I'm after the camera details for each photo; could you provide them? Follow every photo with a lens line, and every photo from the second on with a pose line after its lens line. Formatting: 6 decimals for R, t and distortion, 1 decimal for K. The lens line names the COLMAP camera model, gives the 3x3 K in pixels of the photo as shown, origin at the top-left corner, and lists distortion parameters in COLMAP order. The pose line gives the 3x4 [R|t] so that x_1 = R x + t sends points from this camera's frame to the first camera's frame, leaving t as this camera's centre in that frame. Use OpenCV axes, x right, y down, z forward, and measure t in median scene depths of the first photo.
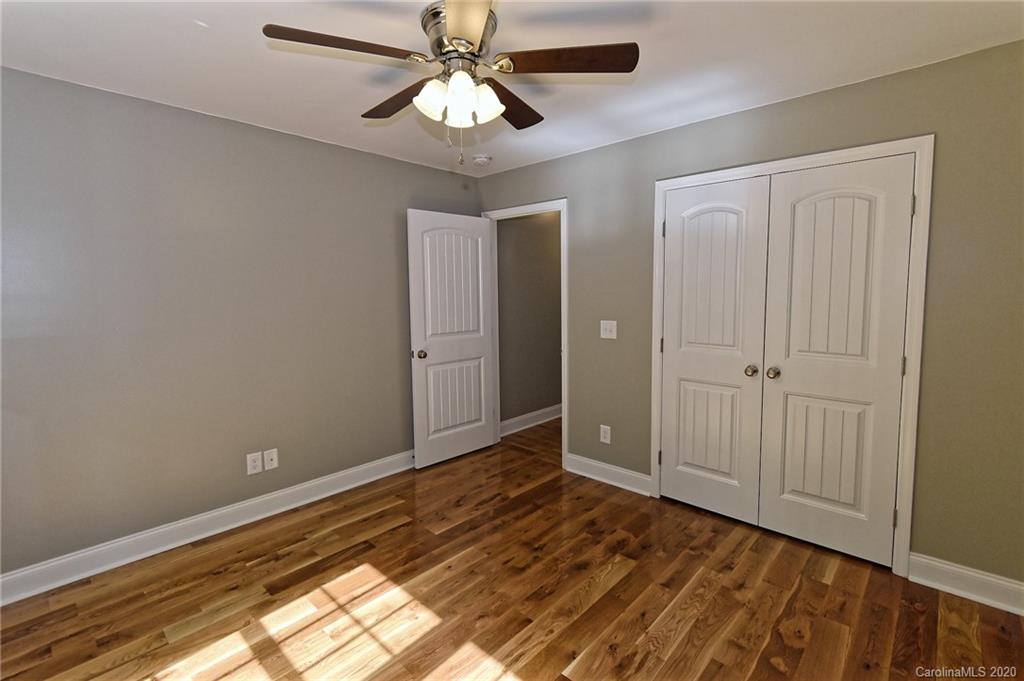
lens RADIAL K [[466.2, 0, 511.3], [0, 466.2, 324.6], [0, 0, 1]] dist [-0.000334, 0.000540]
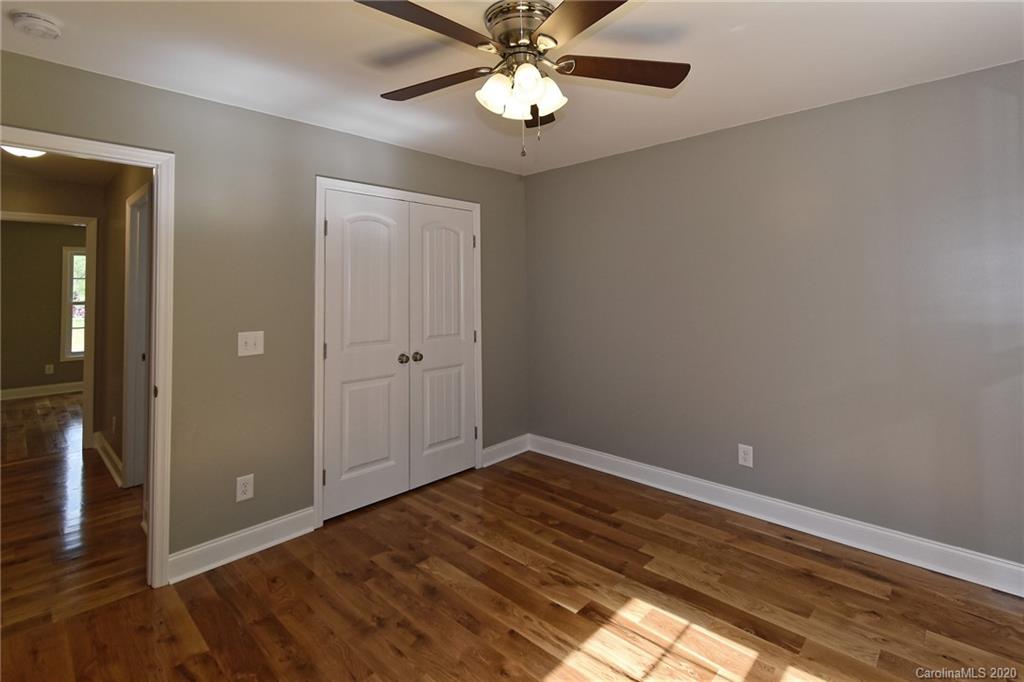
lens RADIAL K [[479.3, 0, 529.7], [0, 479.3, 281.2], [0, 0, 1]] dist [0.001033, -0.000187]
pose [[-0.010028, 0.024250, 0.999656, -0.820643], [0.083022, 0.996274, -0.023335, -0.049741], [-0.996497, 0.082759, -0.012004, 0.775711]]
